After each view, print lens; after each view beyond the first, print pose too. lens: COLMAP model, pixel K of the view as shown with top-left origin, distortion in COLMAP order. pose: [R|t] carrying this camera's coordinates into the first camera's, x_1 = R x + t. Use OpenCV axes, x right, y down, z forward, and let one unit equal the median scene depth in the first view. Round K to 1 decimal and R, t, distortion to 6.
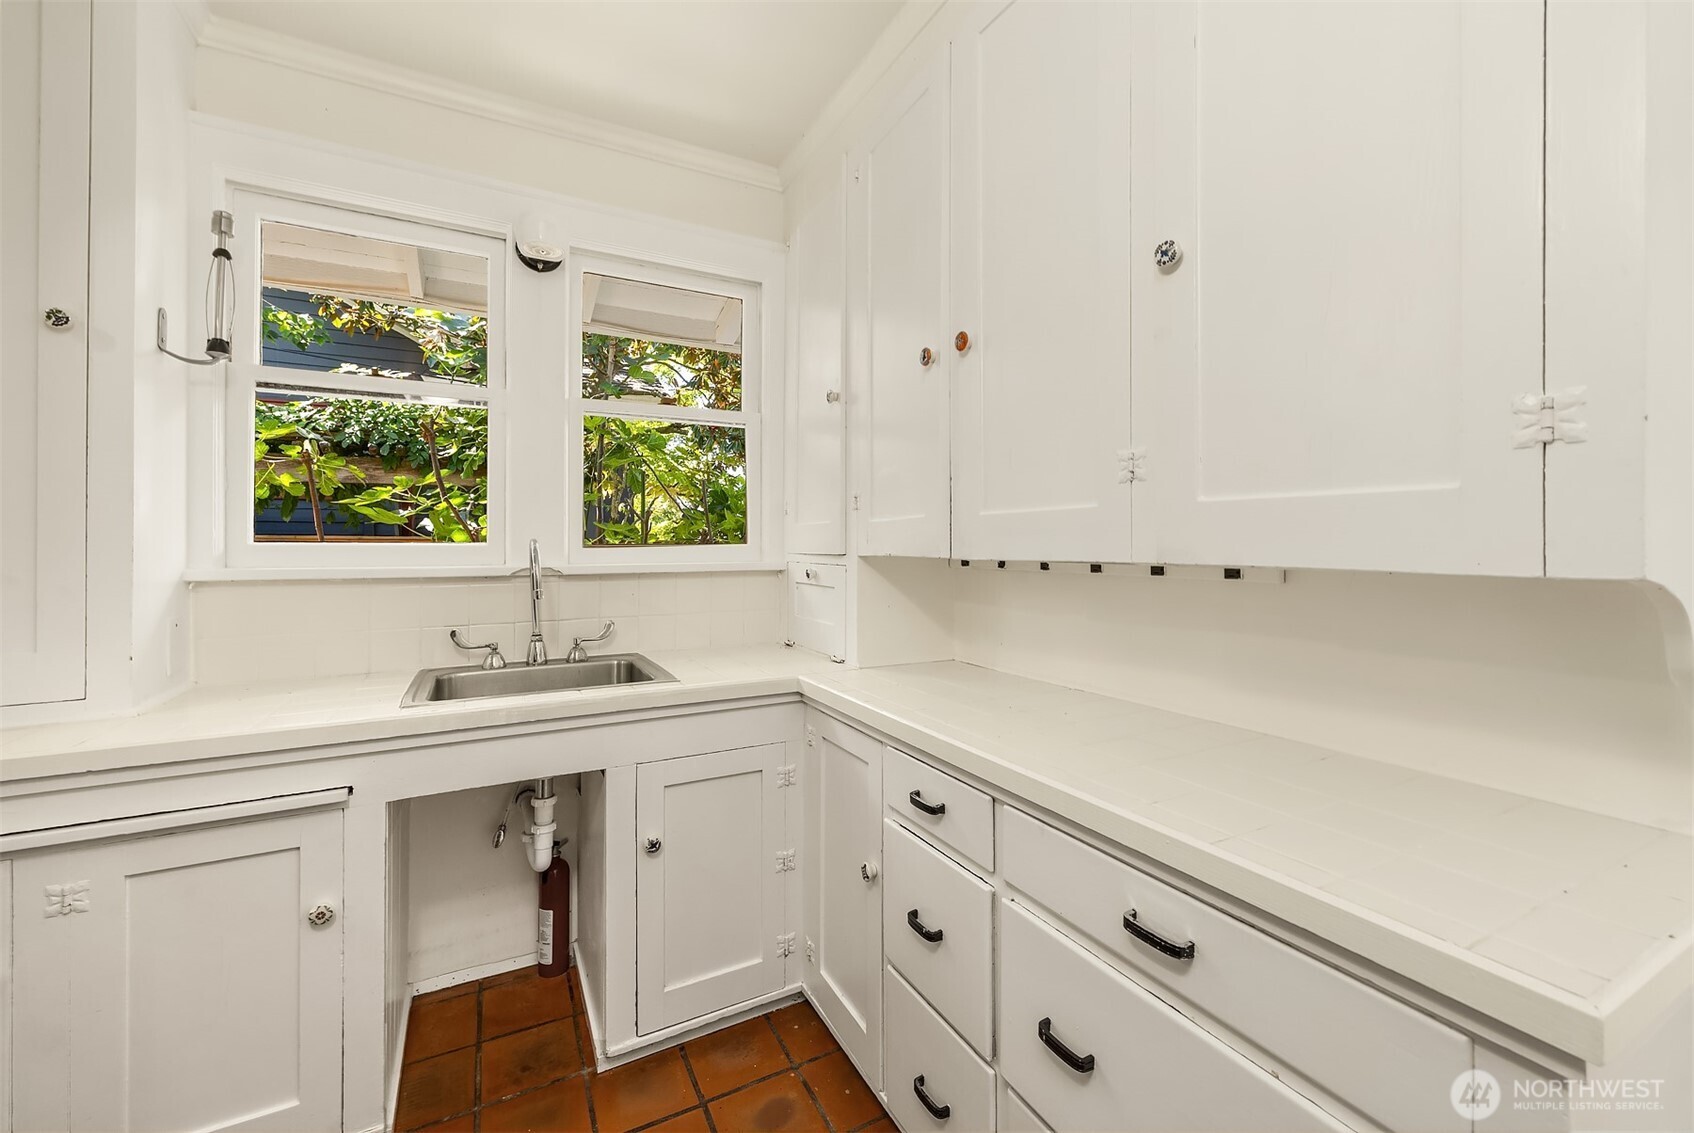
lens RADIAL K [[681.3, 0, 850.5], [0, 681.3, 545.1], [0, 0, 1]] dist [-0.002364, 0.000310]
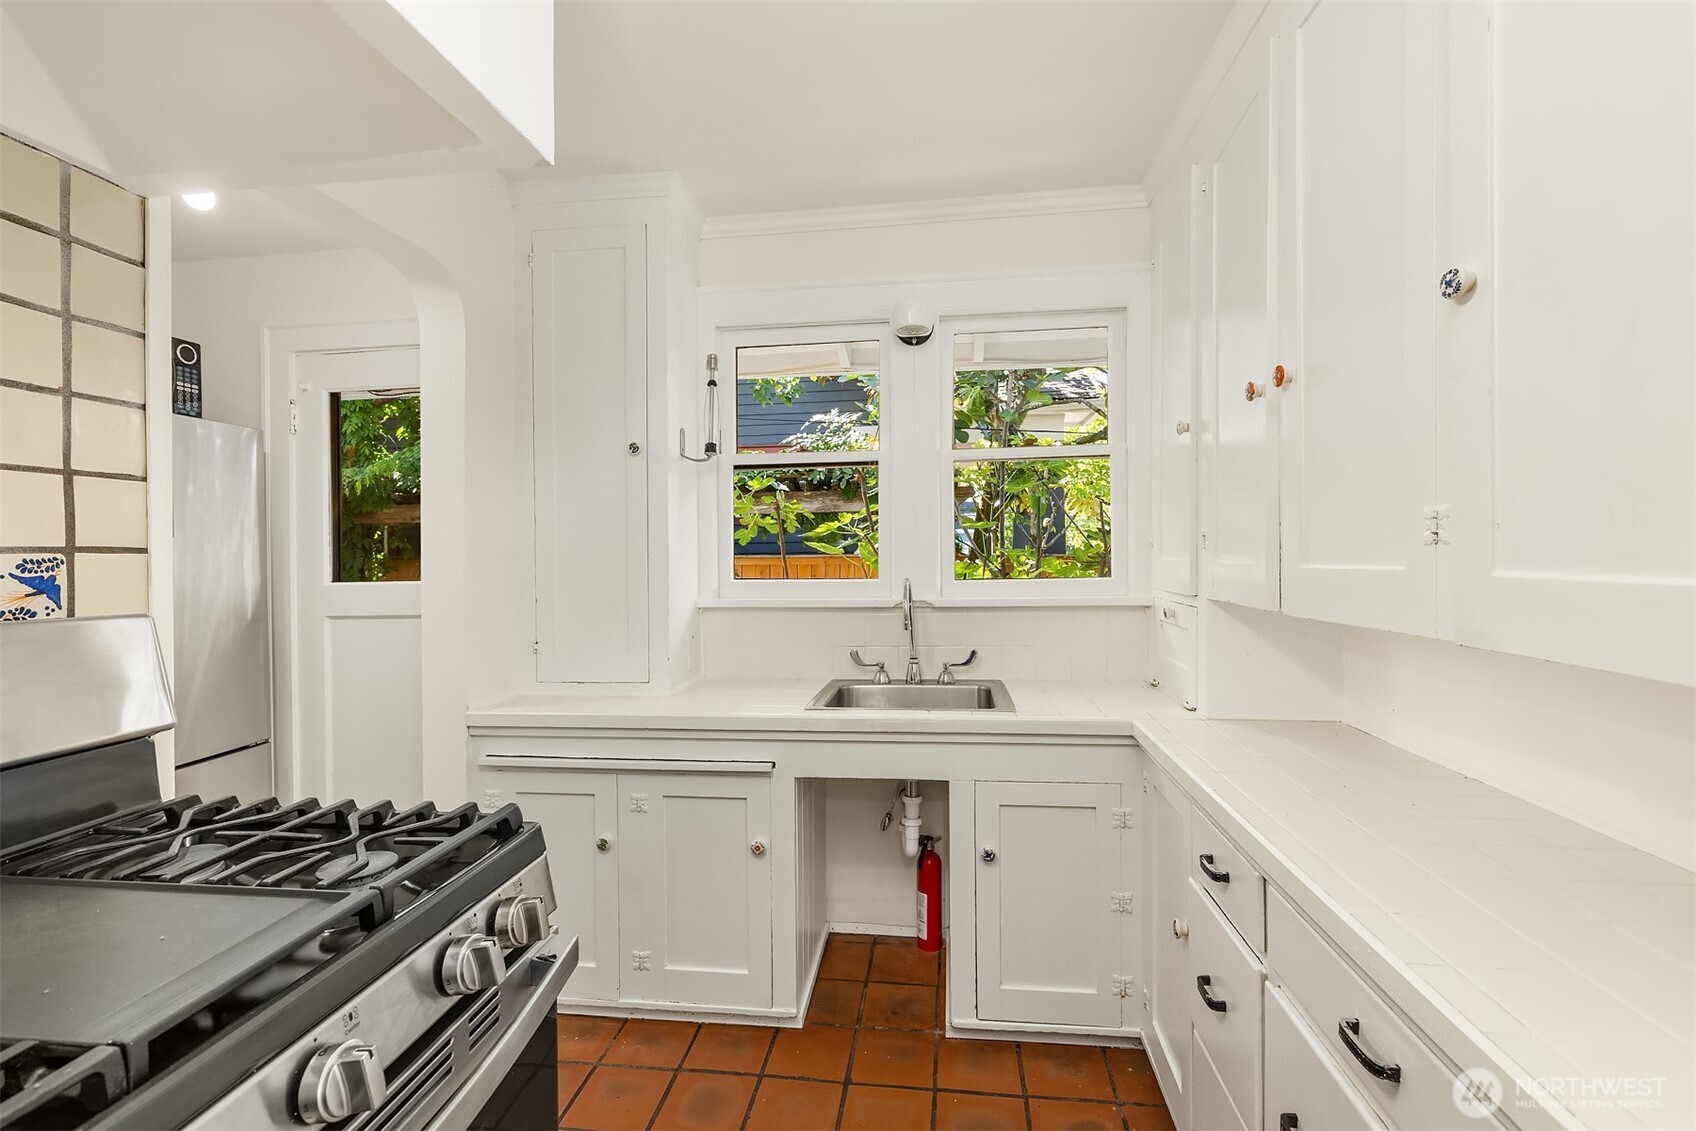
lens RADIAL K [[746.4, 0, 860.4], [0, 746.4, 553.8], [0, 0, 1]] dist [-0.007427, 0.000864]
pose [[0.816541, -0.007735, -0.577236, 0.238689], [0.012572, 0.999911, 0.004384, -0.062389], [0.577151, -0.010836, 0.816566, -0.117982]]
